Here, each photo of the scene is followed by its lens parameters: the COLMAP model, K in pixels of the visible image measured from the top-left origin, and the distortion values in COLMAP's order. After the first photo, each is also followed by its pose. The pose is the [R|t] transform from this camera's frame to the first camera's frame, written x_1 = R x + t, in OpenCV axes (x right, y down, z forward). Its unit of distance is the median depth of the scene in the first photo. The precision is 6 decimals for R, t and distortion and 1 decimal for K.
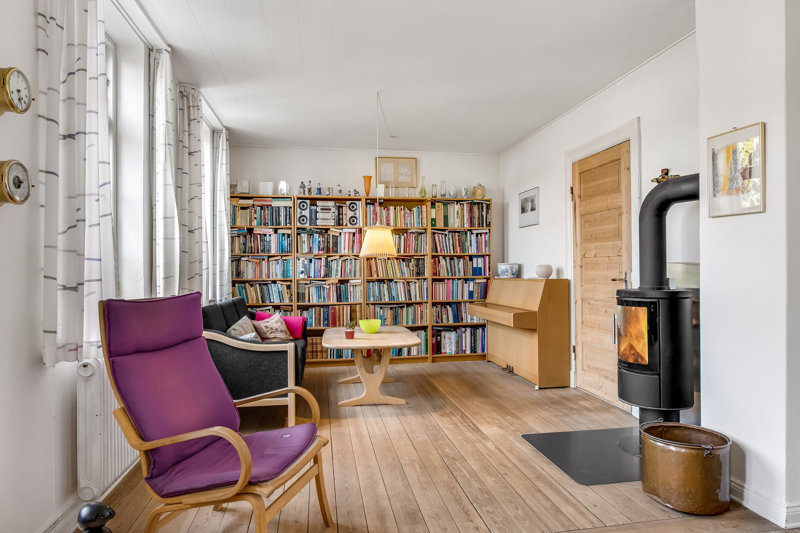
lens RADIAL K [[490.2, 0, 400.2], [0, 490.2, 265.8], [0, 0, 1]] dist [-0.000165, -0.000033]
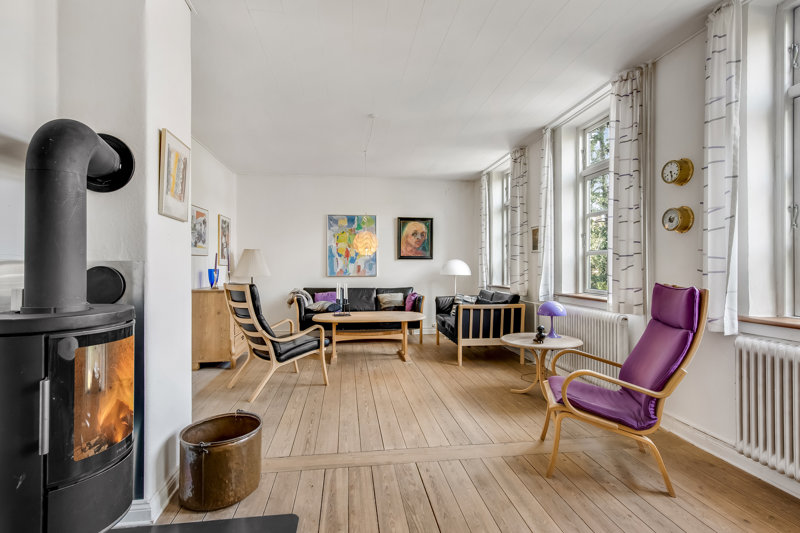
lens RADIAL K [[407.3, 0, 400.3], [0, 407.3, 264.8], [0, 0, 1]] dist [0.000173, 0.000028]
pose [[-0.999739, 0.009152, 0.020921, 0.180721], [0.009045, 0.999946, -0.005214, 0.006028], [-0.020968, -0.005023, -0.999768, 1.867975]]
